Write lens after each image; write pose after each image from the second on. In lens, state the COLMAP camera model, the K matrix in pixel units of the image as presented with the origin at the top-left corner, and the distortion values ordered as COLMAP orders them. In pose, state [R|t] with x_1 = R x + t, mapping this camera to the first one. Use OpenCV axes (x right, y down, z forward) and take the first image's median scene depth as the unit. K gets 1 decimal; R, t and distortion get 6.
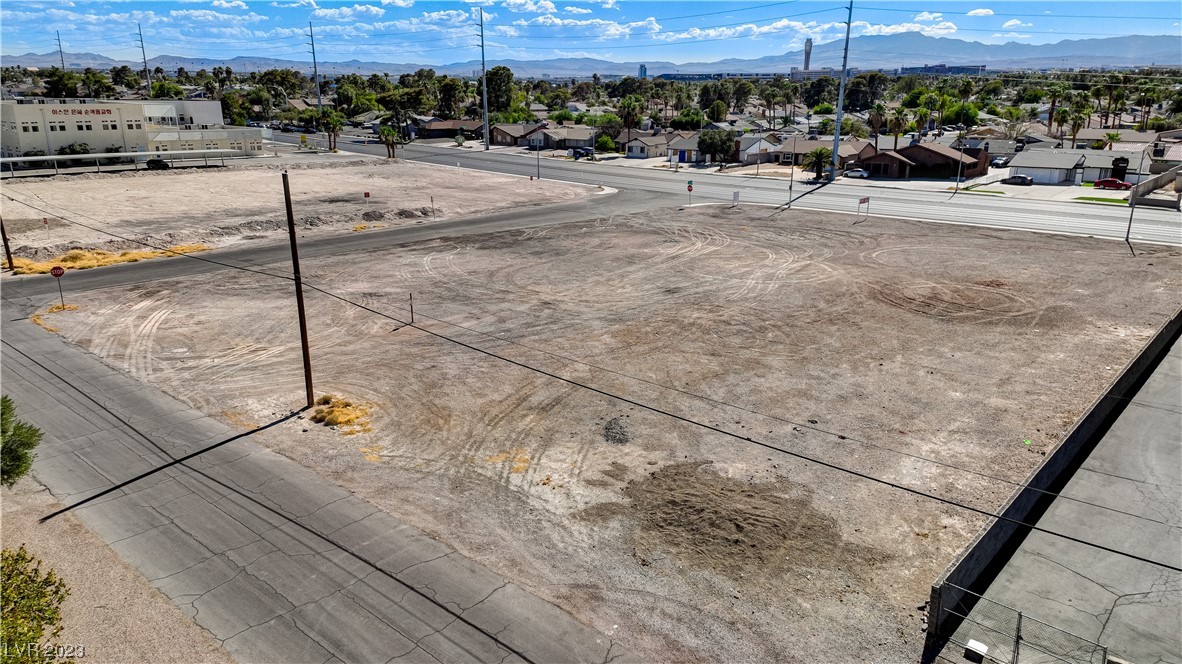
lens RADIAL K [[805.3, 0, 588.6], [0, 805.3, 345.3], [0, 0, 1]] dist [0.227061, -0.221328]
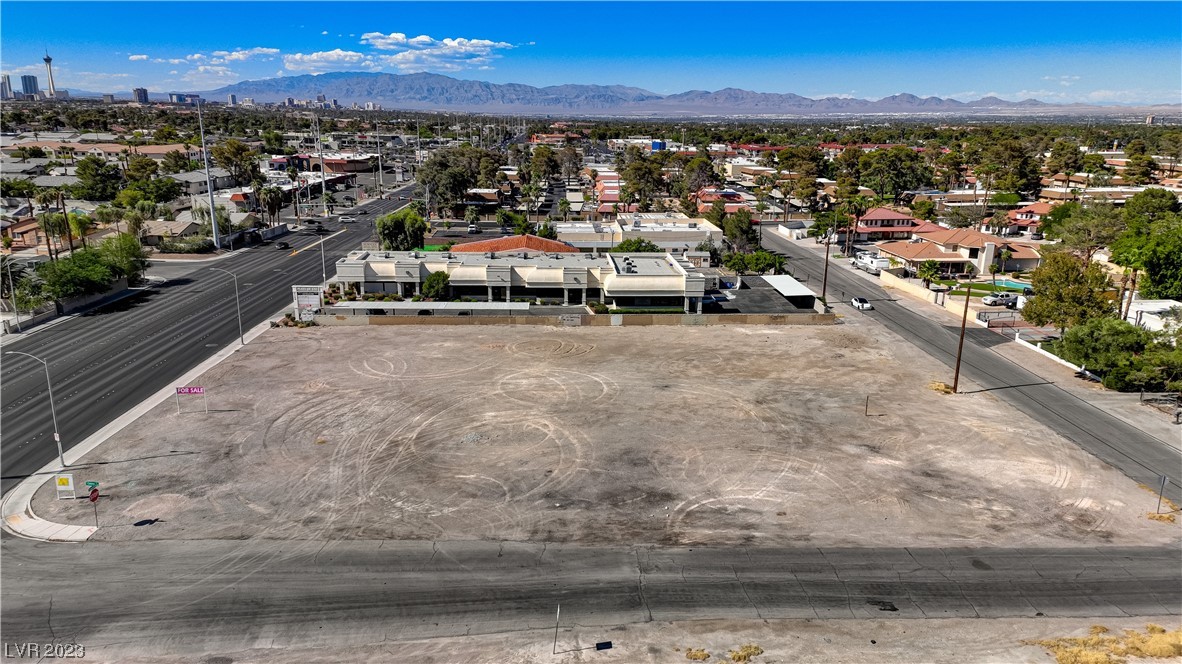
lens RADIAL K [[805.3, 0, 588.6], [0, 805.3, 345.3], [0, 0, 1]] dist [0.227061, -0.221328]
pose [[-0.687327, -0.208348, 0.695825, -0.810071], [0.206584, 0.862341, 0.462268, -0.851057], [-0.696351, 0.461476, -0.549668, 1.947568]]
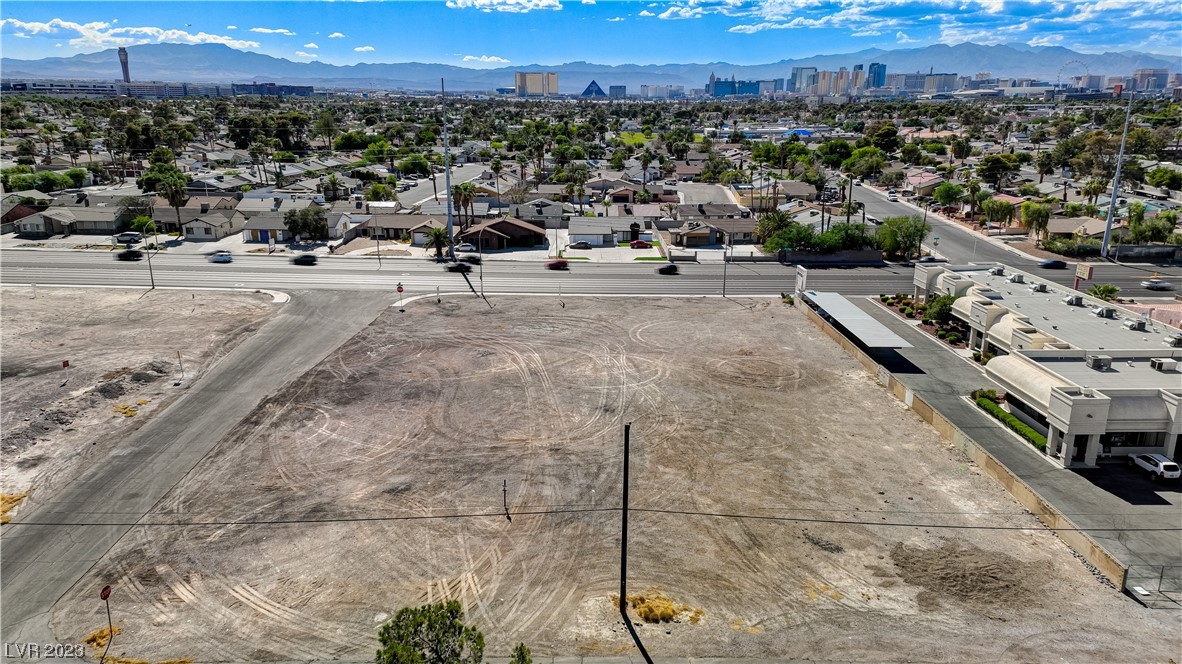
lens RADIAL K [[805.3, 0, 588.6], [0, 805.3, 345.3], [0, 0, 1]] dist [0.227061, -0.221328]
pose [[0.739747, -0.192018, 0.644906, -0.730681], [0.201190, 0.977693, 0.060326, -0.257852], [-0.642103, 0.085123, 0.761878, 0.092722]]
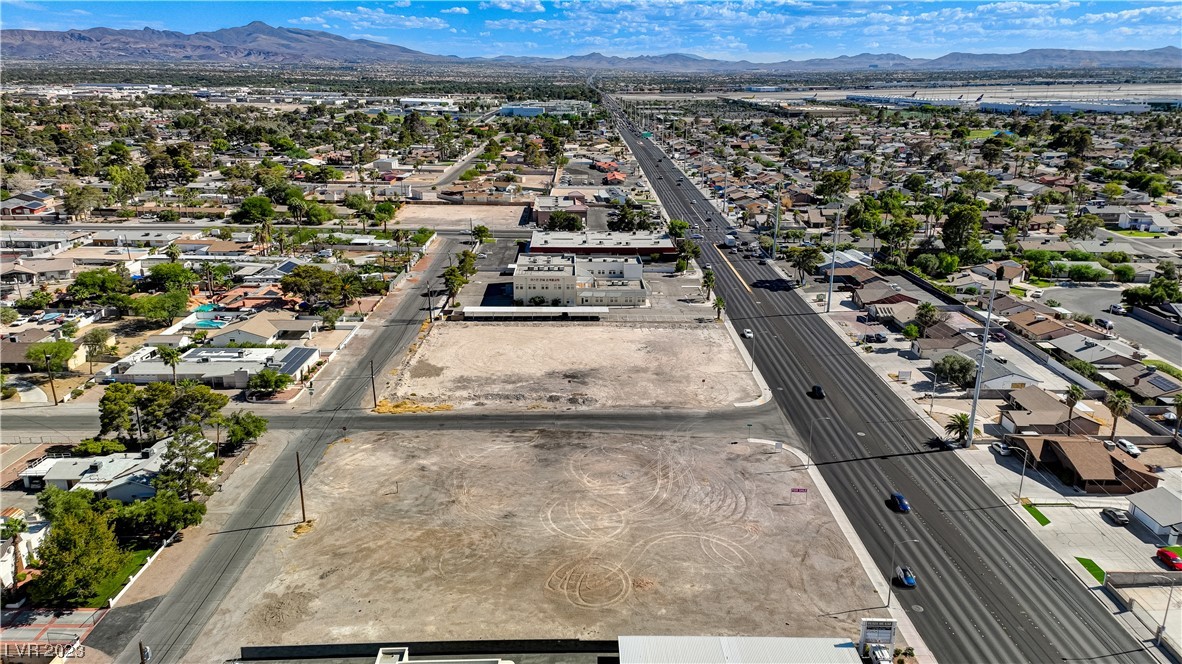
lens RADIAL K [[801.9, 0, 591.0], [0, 801.9, 332.0], [0, 0, 1]] dist [0.161135, -0.000366]
pose [[0.671982, 0.223338, -0.706088, 1.652727], [-0.228224, 0.969491, 0.089452, -0.782381], [0.704524, 0.101036, 0.702452, -0.320030]]
